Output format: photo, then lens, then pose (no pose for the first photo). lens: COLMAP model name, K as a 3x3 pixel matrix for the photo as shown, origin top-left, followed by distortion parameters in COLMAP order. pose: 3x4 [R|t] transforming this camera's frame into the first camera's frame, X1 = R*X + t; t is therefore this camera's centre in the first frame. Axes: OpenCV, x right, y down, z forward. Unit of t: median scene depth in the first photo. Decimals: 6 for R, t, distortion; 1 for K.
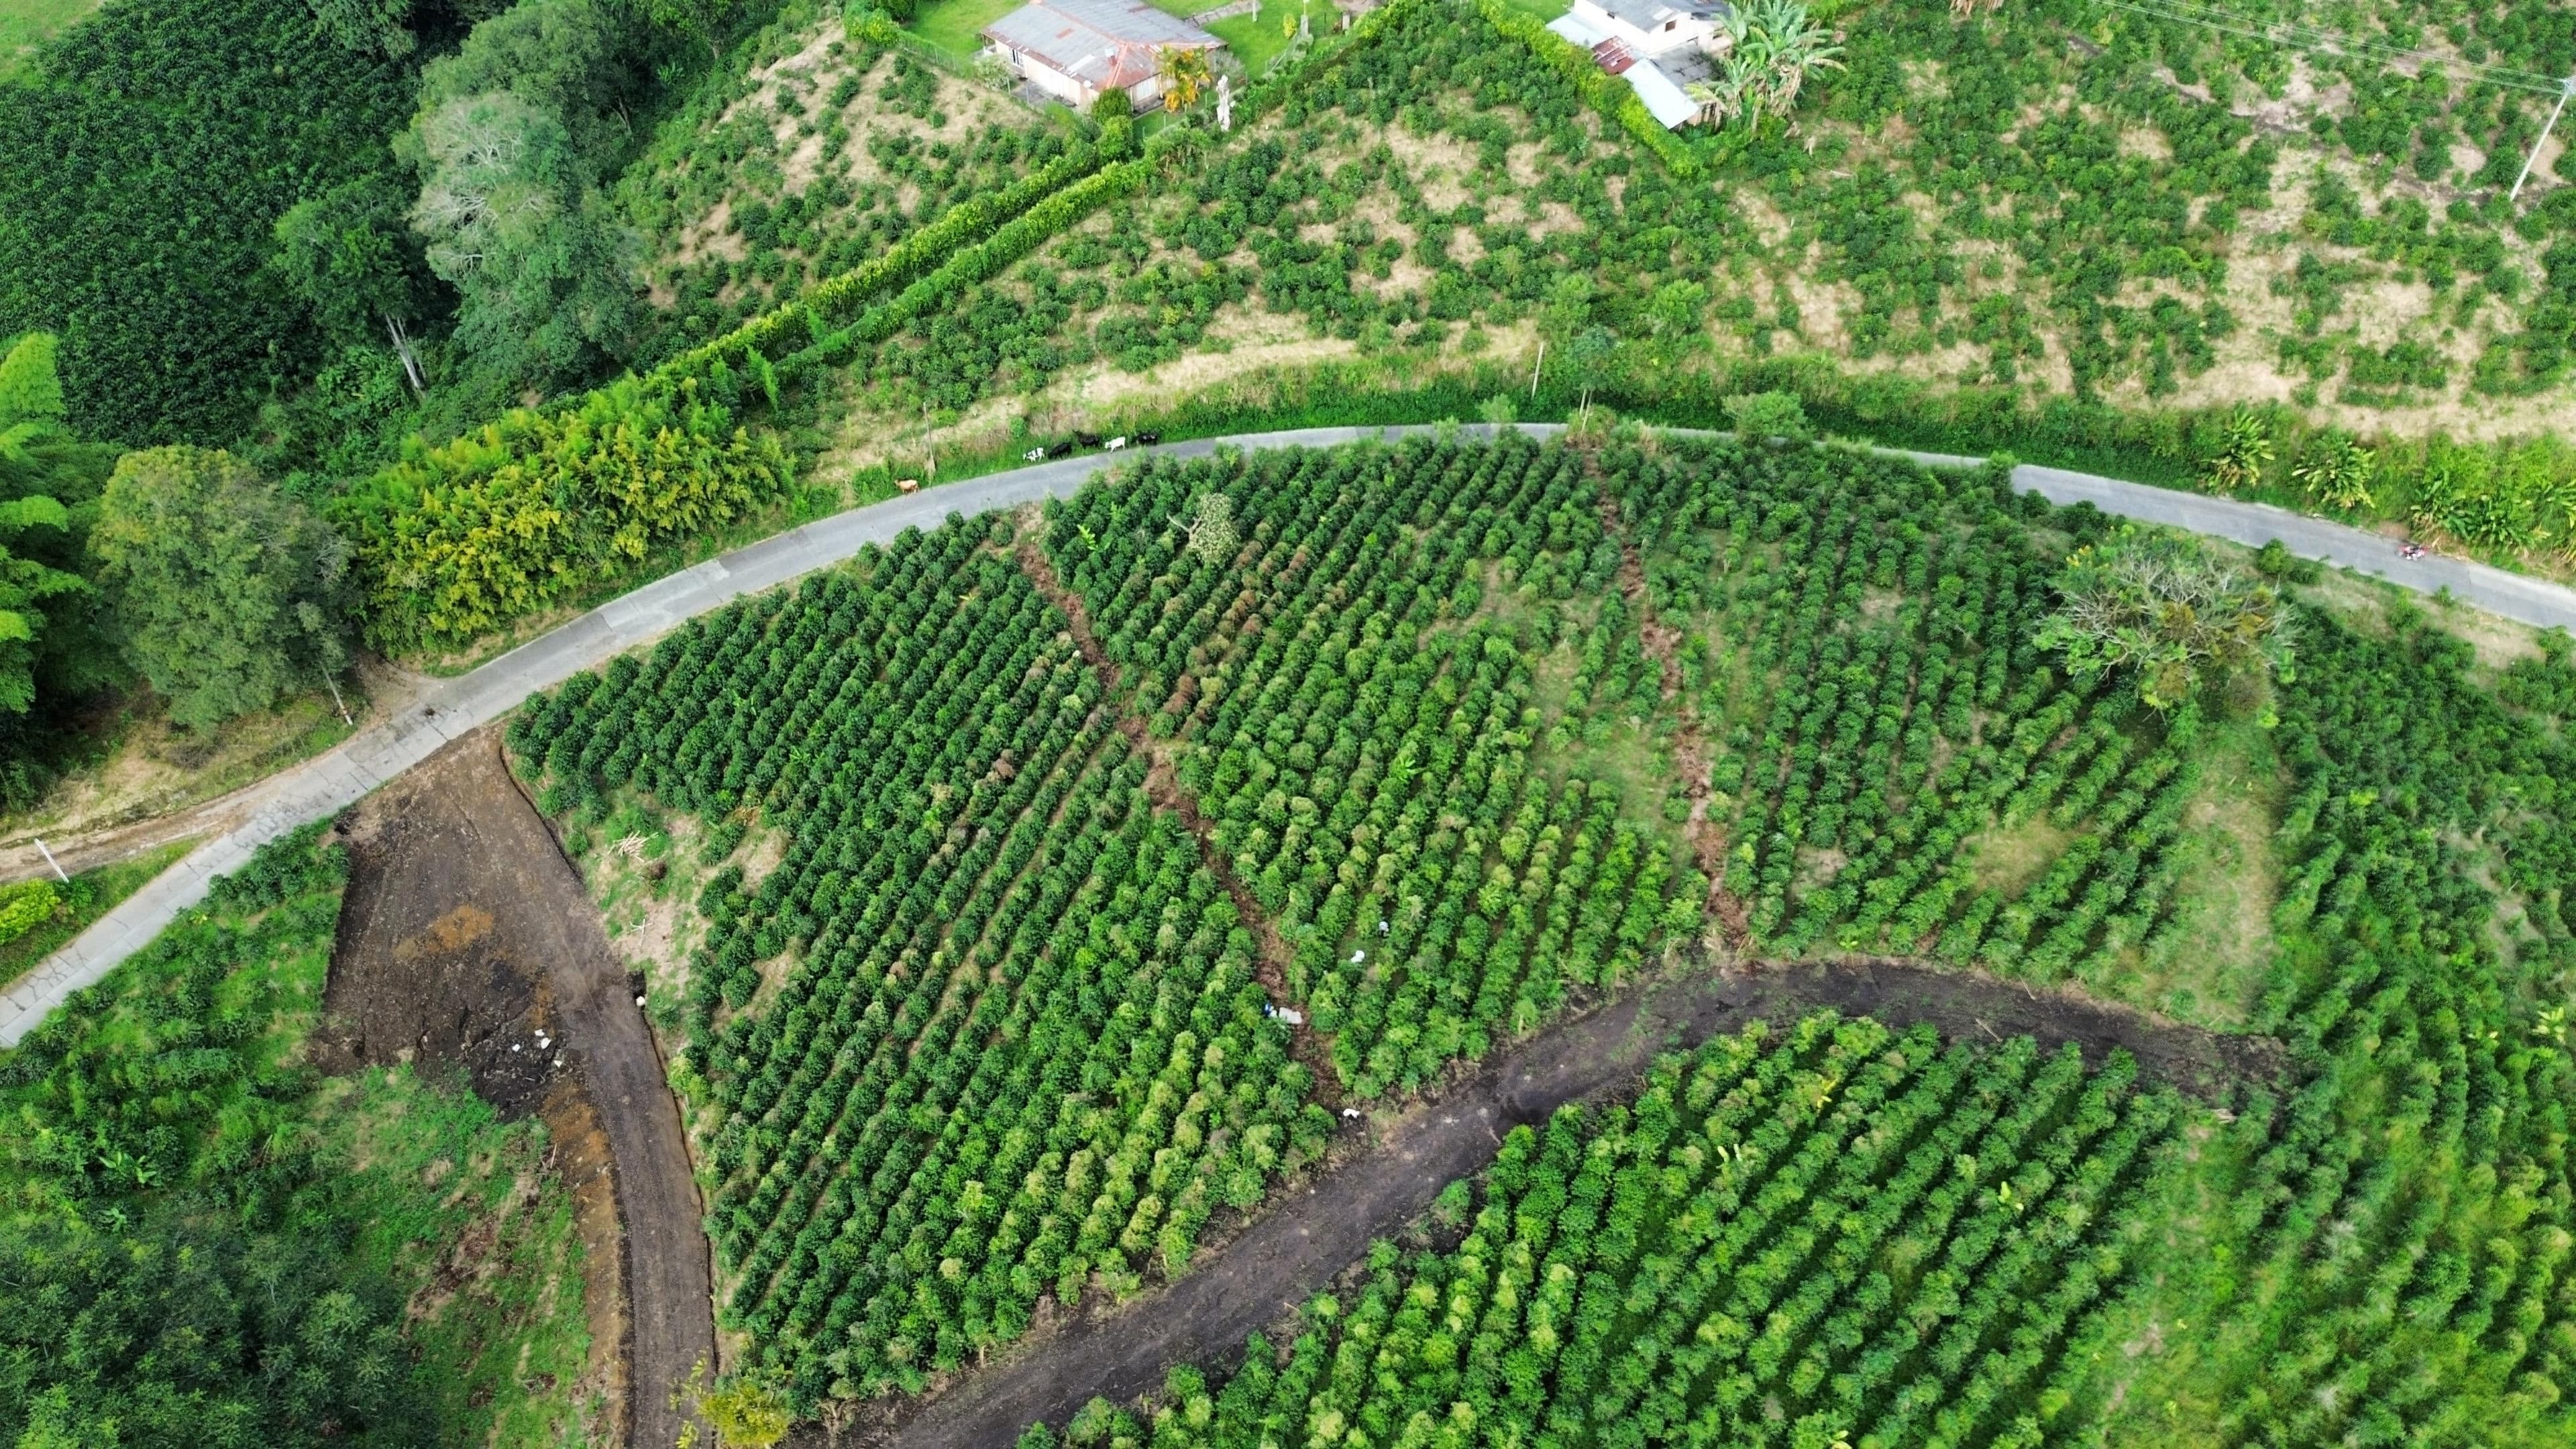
lens RADIAL K [[1889.1, 0, 1290.3], [0, 1889.1, 715.9], [0, 0, 1]] dist [0.062876, -0.050063]
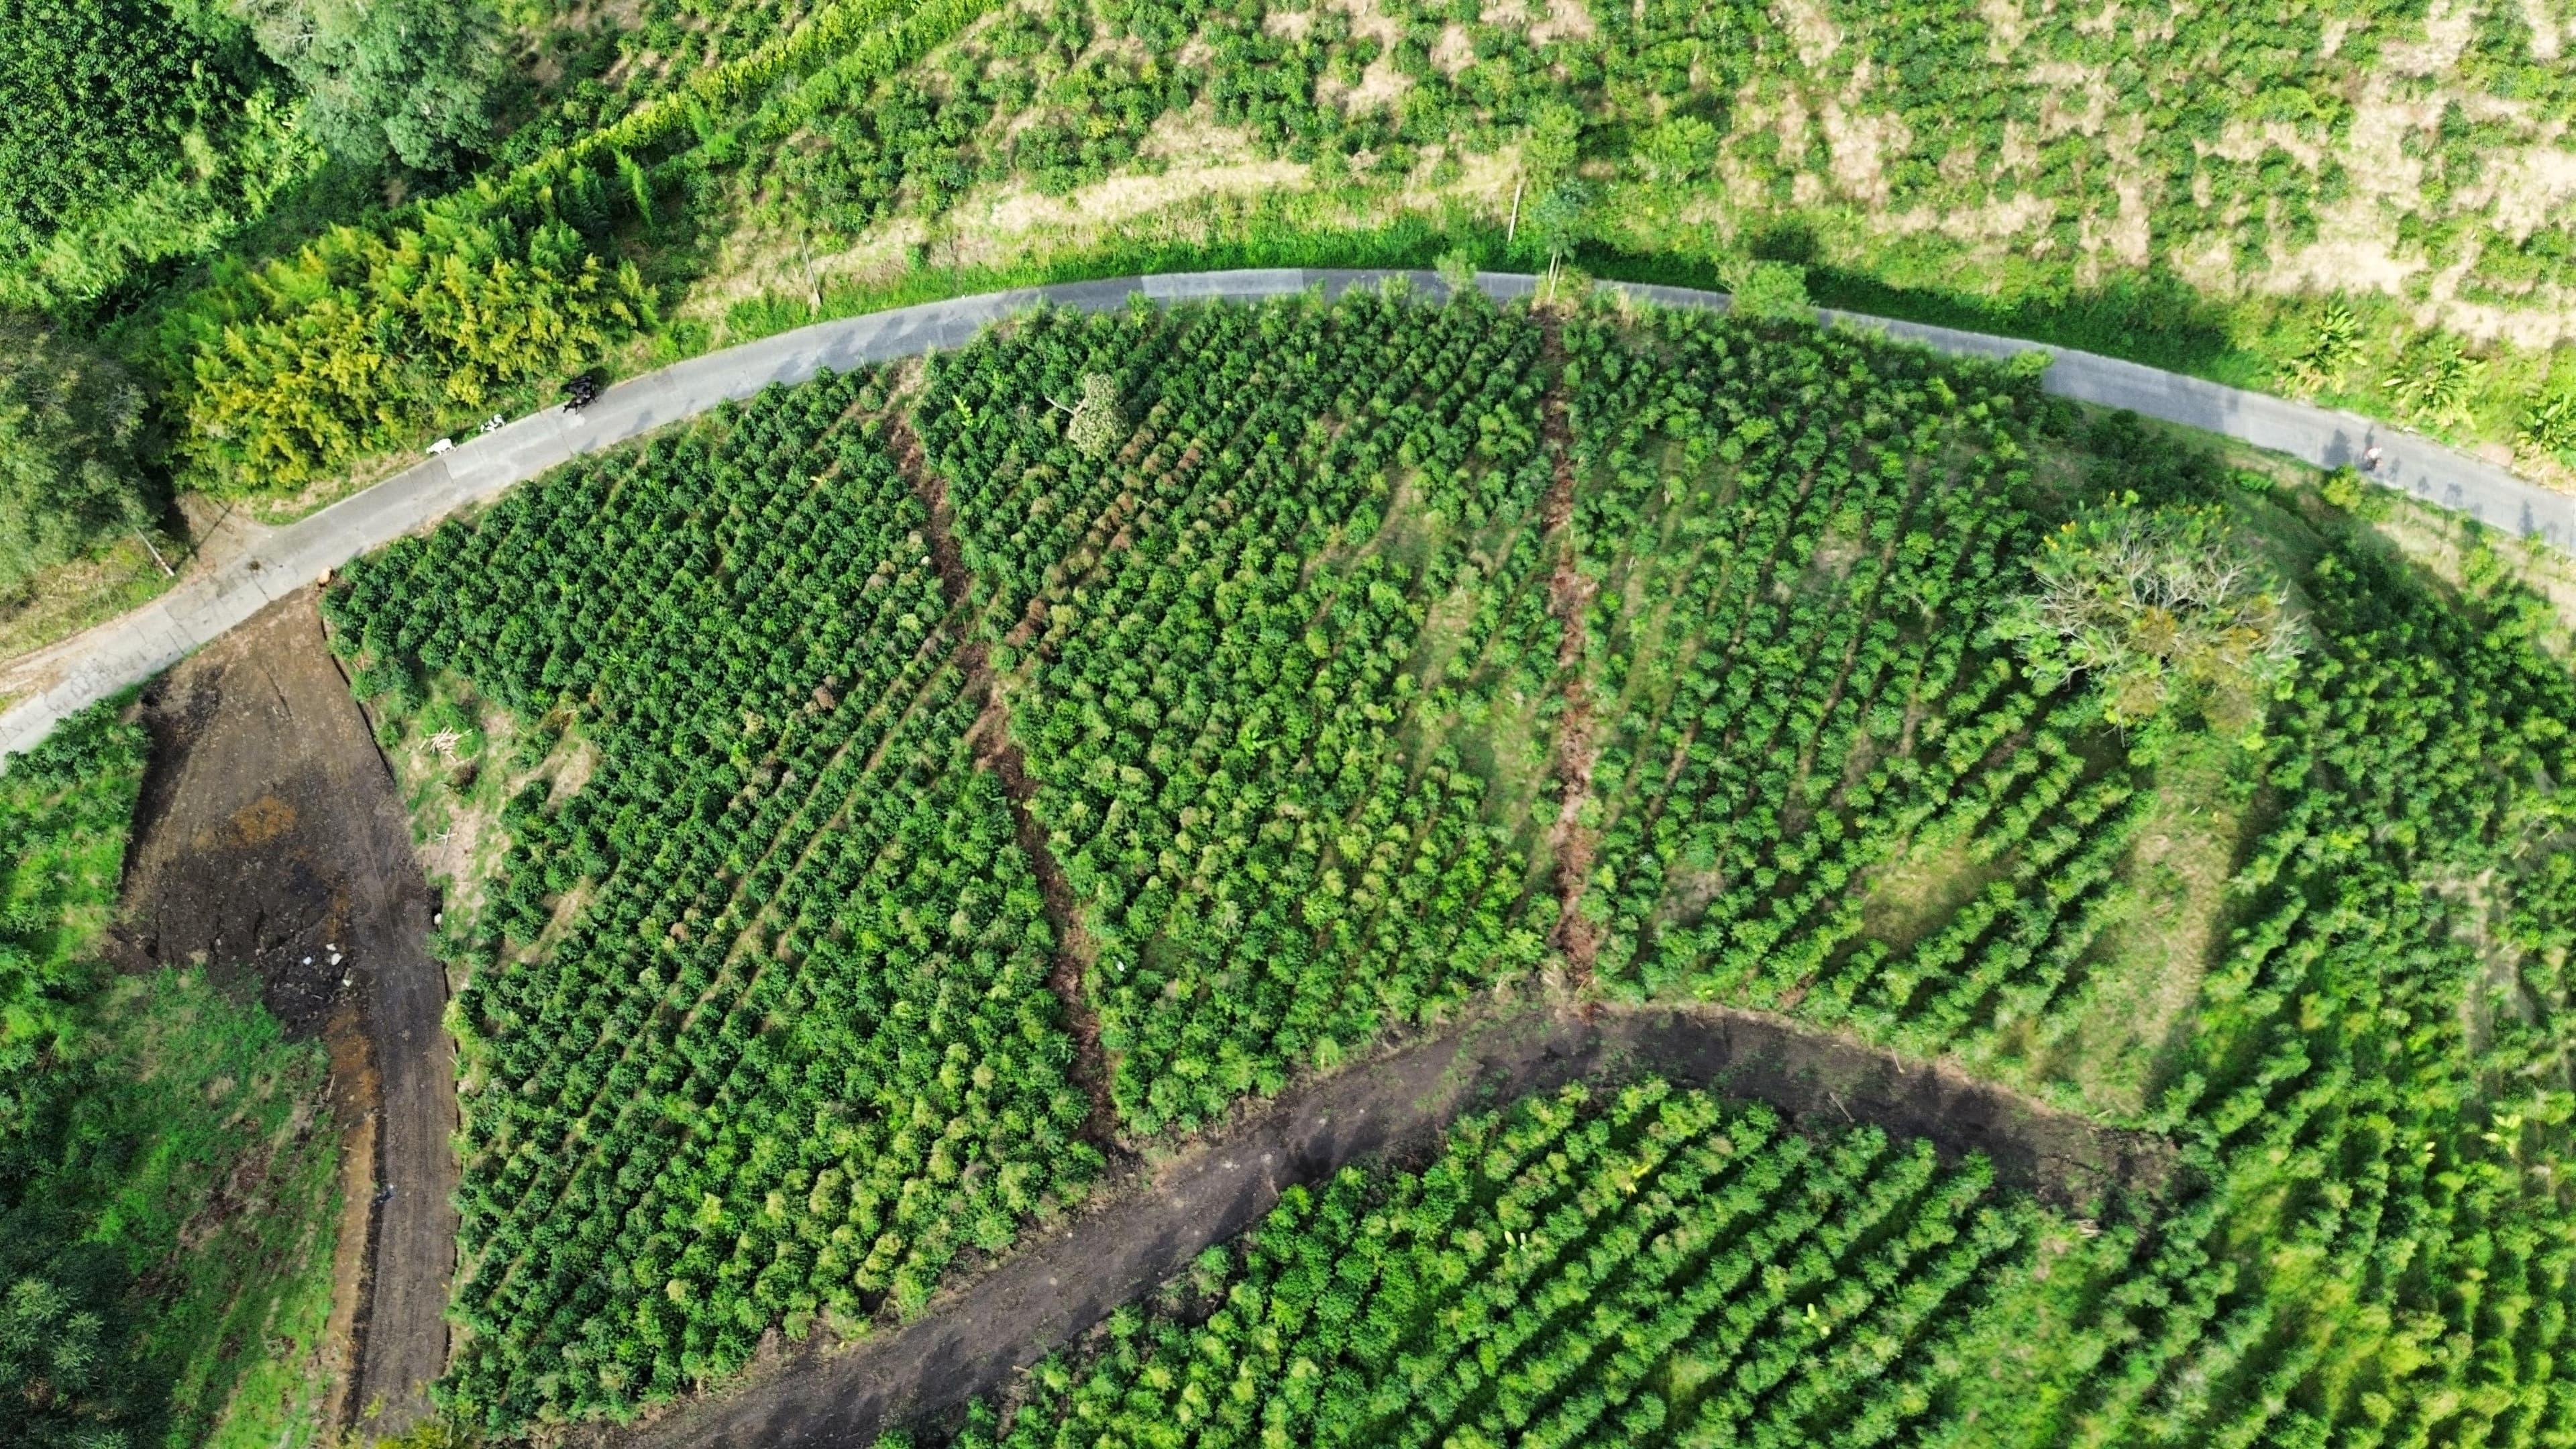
lens RADIAL K [[1840.1, 0, 1301.3], [0, 1840.1, 729.1], [0, 0, 1]] dist [0.070446, -0.065250]
pose [[0.994968, 0.074598, -0.066881, 0.143026], [-0.059310, 0.976562, 0.206903, -0.160726], [0.080748, -0.201895, 0.976073, 0.143765]]
